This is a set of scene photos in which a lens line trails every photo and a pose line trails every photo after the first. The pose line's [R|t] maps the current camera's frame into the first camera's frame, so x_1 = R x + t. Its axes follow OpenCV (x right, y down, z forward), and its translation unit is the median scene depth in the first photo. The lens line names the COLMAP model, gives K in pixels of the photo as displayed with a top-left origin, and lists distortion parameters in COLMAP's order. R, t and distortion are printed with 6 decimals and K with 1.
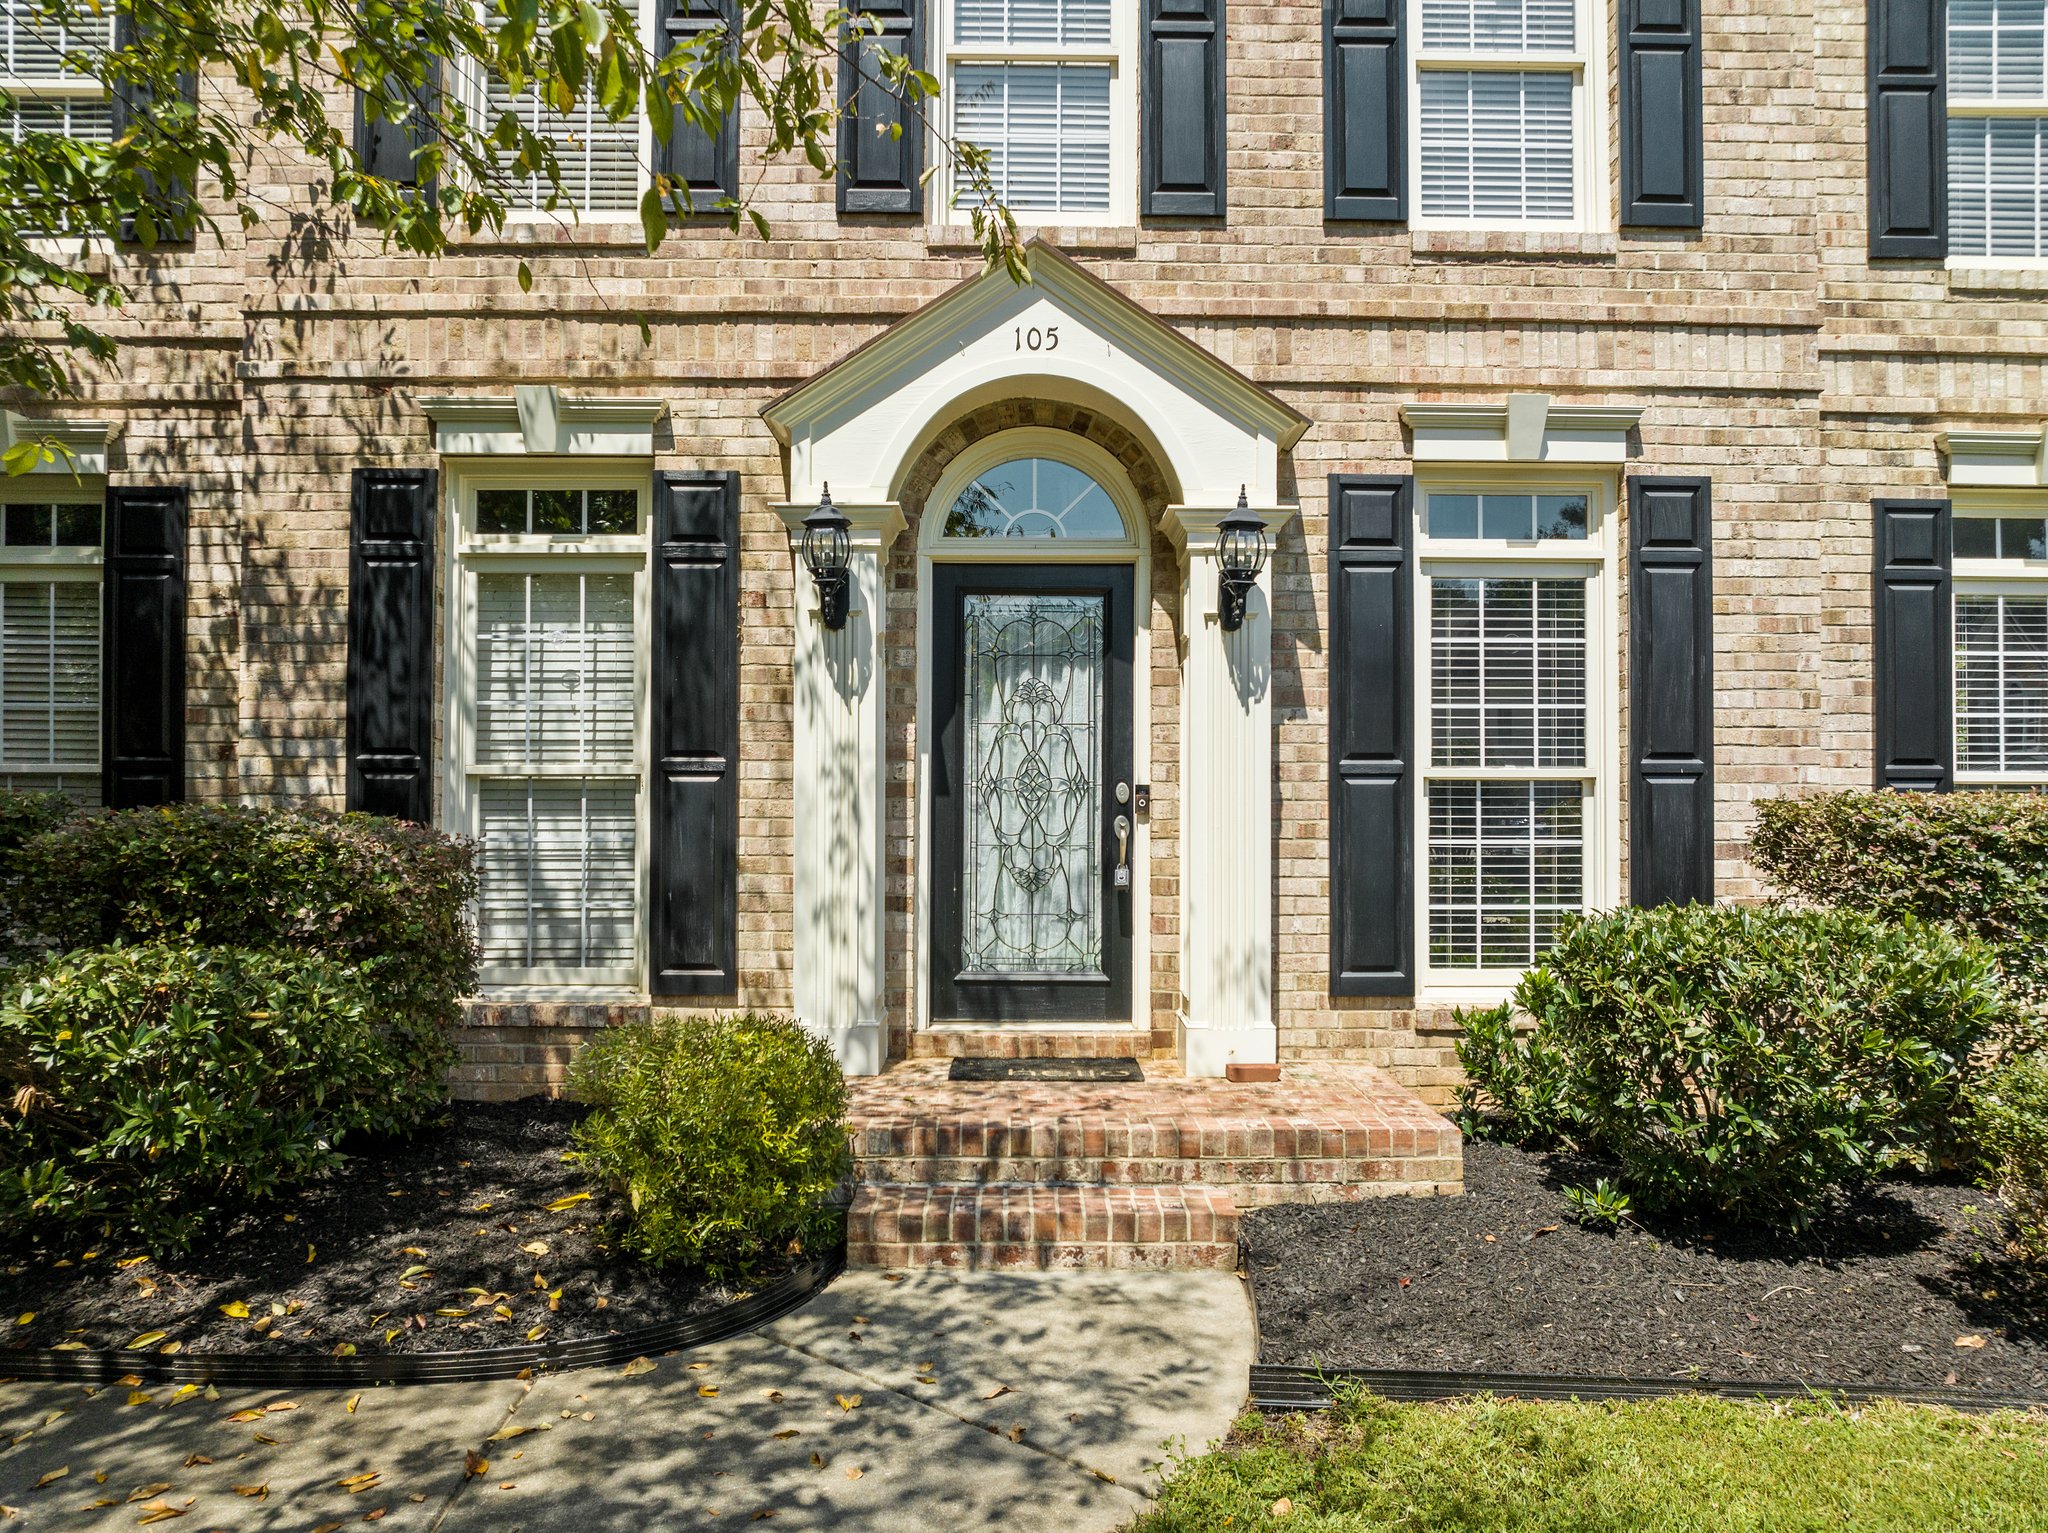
lens RADIAL K [[1453.3, 0, 1025.9], [0, 1453.3, 829.7], [0, 0, 1]] dist [-0.038592, 0.000779]
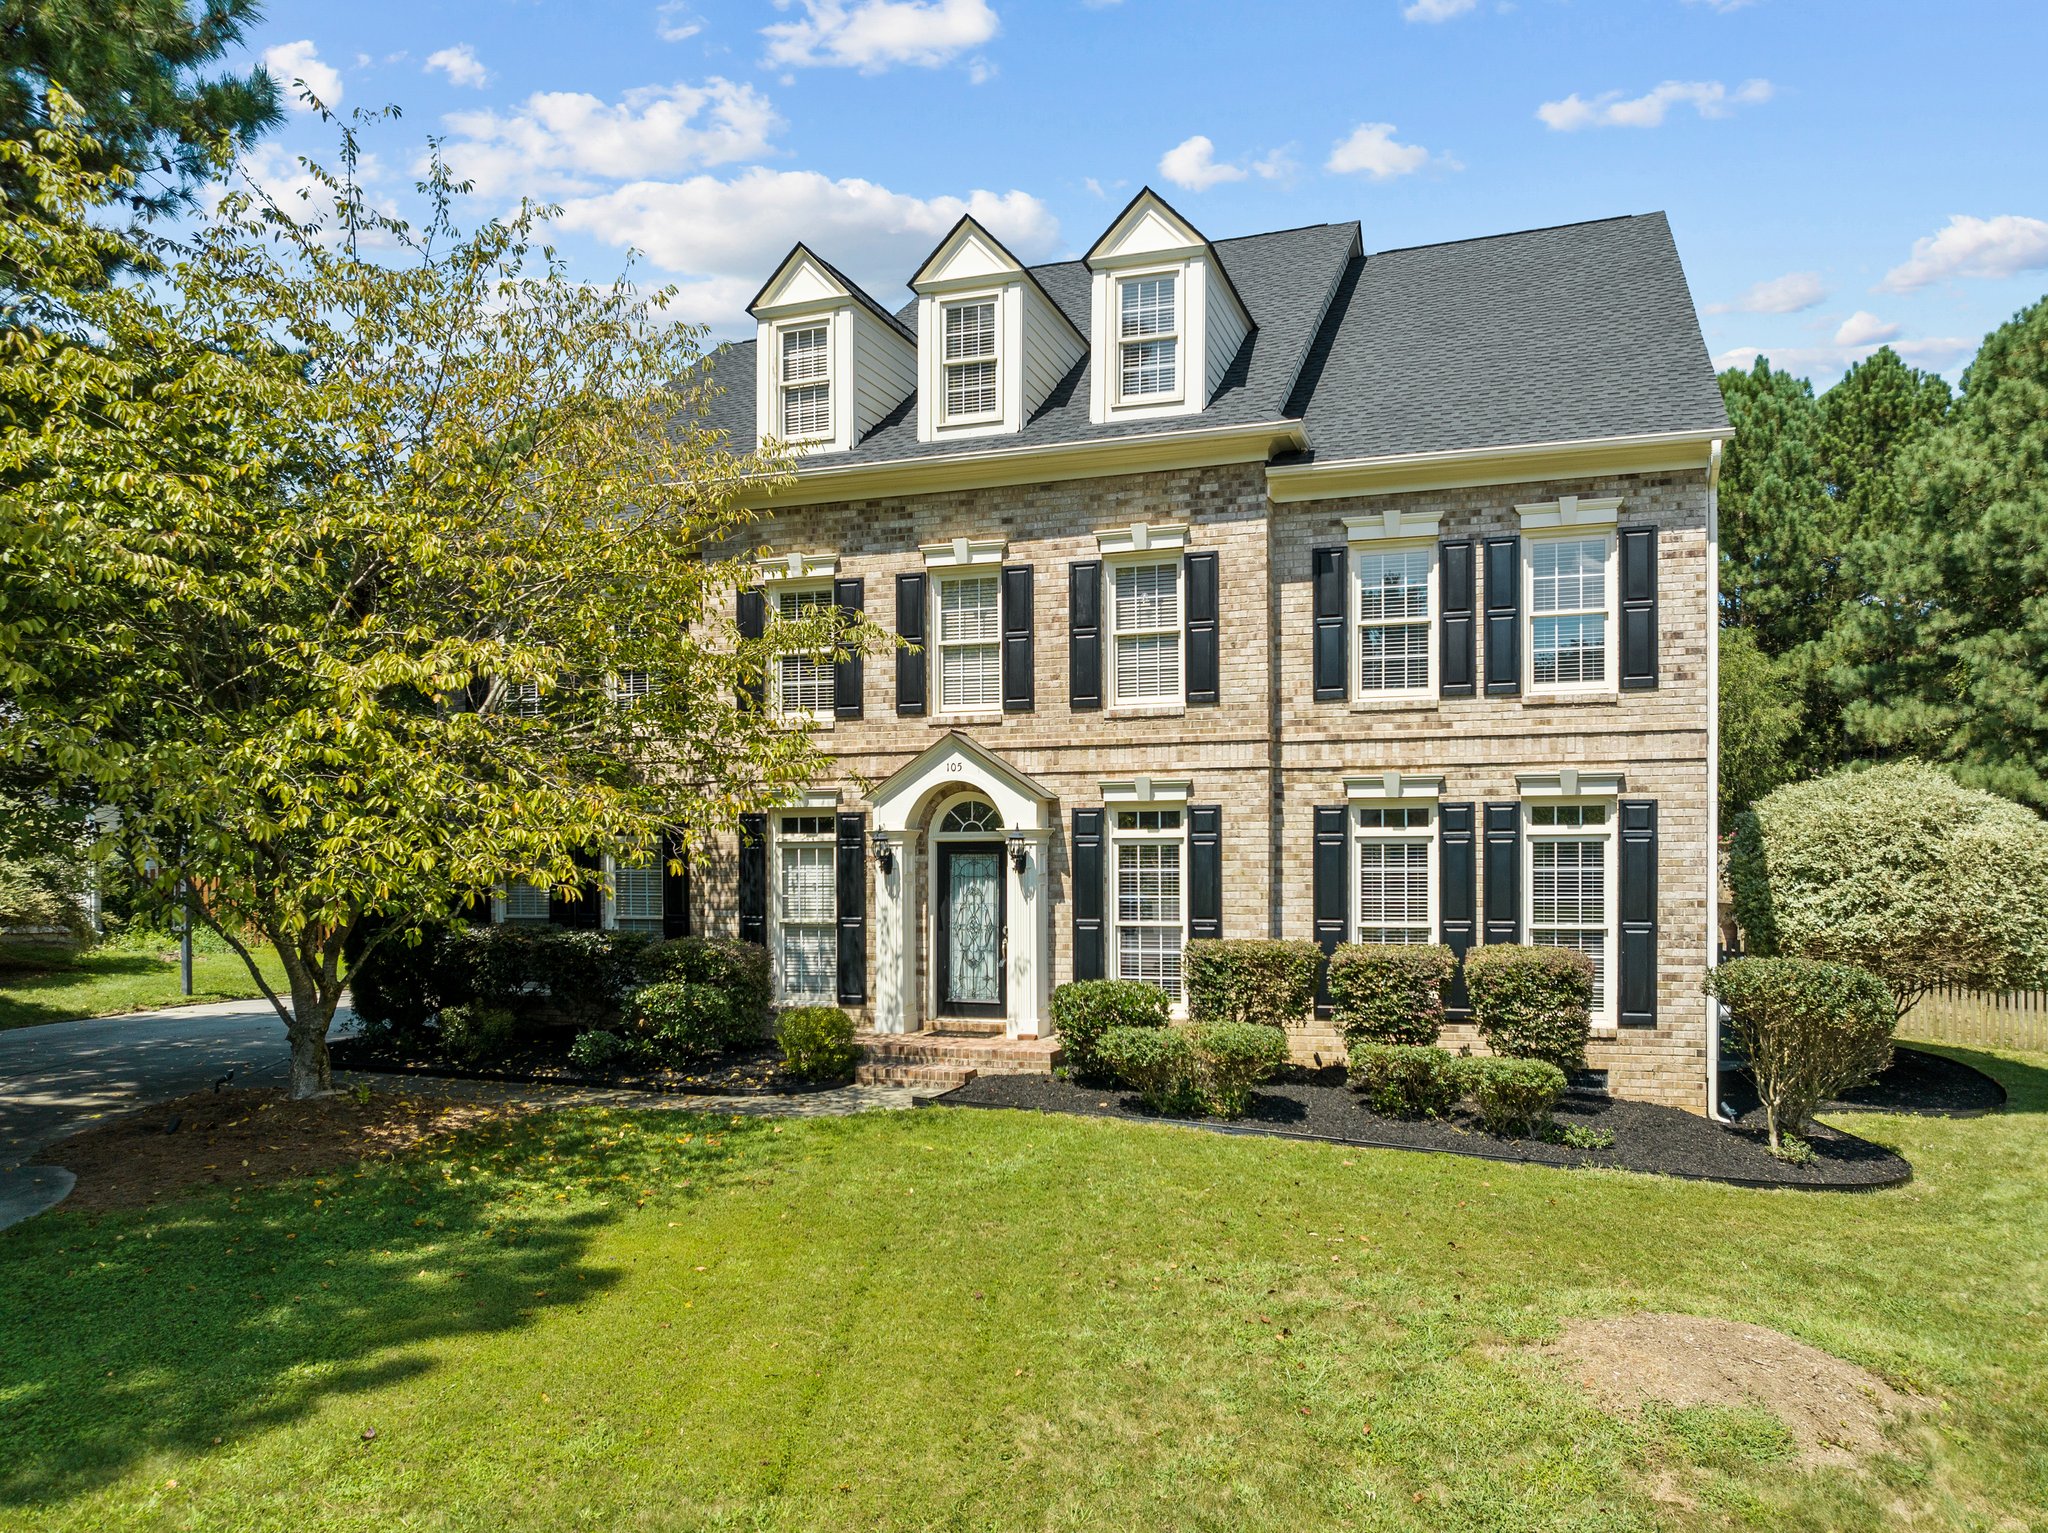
lens RADIAL K [[1487.9, 0, 1021.8], [0, 1487.9, 929.7], [0, 0, 1]] dist [-0.043748, 0.003965]
pose [[0.937531, 0.007777, -0.347816, 1.041001], [0.005381, 0.999306, 0.036848, -0.126909], [0.347861, -0.036418, 0.936838, -1.504178]]
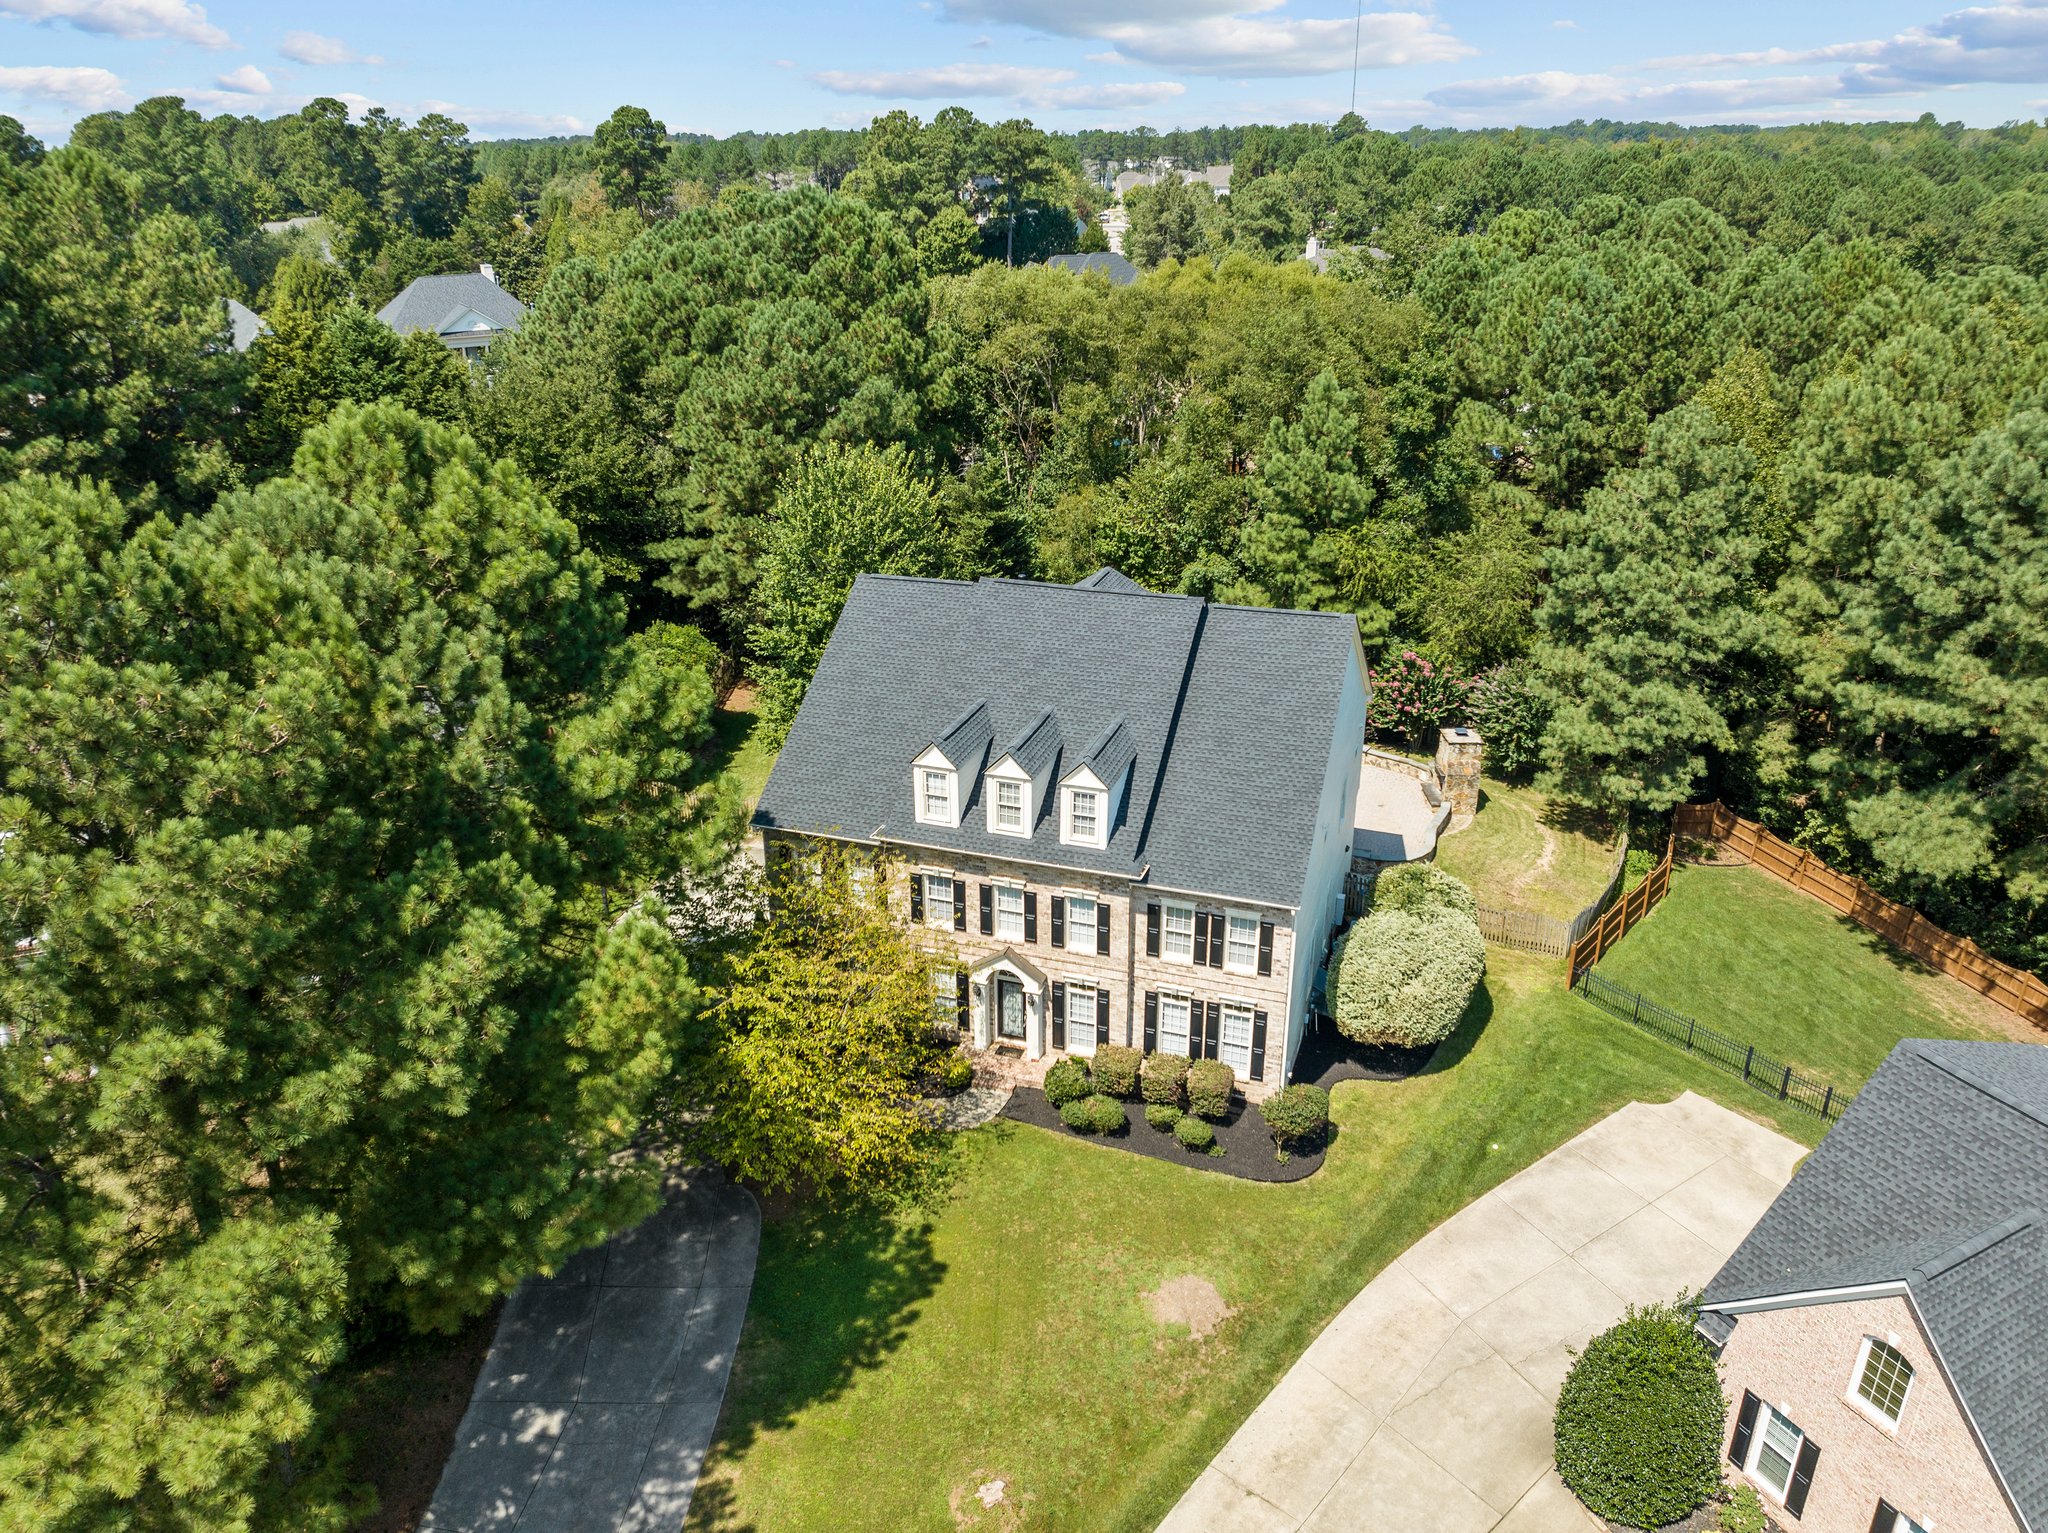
lens RADIAL K [[1439.5, 0, 1030.9], [0, 1439.5, 762.0], [0, 0, 1]] dist [-0.038397, -0.005158]
pose [[0.940616, 0.124334, -0.315884, 2.030201], [0.006867, 0.923355, 0.383886, -3.617253], [0.339403, -0.363258, 0.867669, -4.264191]]
